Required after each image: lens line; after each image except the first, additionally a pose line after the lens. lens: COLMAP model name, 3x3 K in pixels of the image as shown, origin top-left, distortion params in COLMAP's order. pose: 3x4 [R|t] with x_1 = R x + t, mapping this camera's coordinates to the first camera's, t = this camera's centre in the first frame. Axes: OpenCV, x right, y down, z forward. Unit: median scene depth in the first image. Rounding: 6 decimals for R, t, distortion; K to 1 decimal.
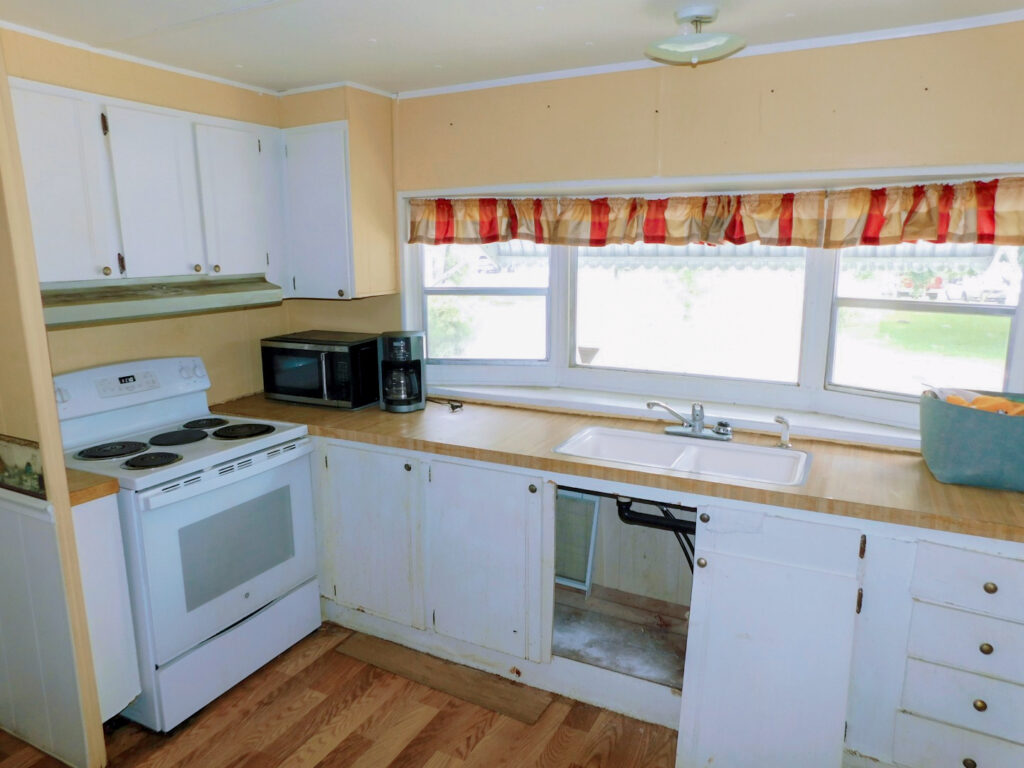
lens RADIAL K [[704.5, 0, 514.5], [0, 704.5, 388.2], [0, 0, 1]] dist [-0.036128, 0.046814]
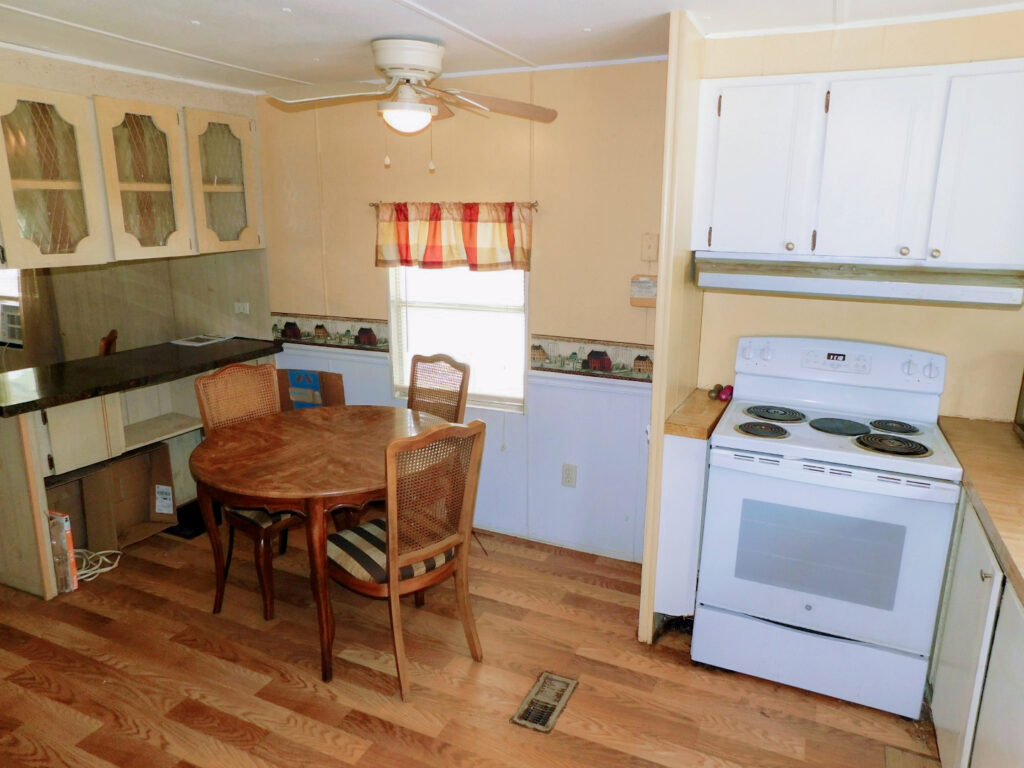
lens RADIAL K [[704.5, 0, 514.5], [0, 704.5, 388.2], [0, 0, 1]] dist [-0.036128, 0.046814]
pose [[0.046360, 0.255187, -0.965780, 0.424498], [-0.217987, 0.946103, 0.239524, -0.115633], [0.974850, 0.199423, 0.099488, 0.483841]]
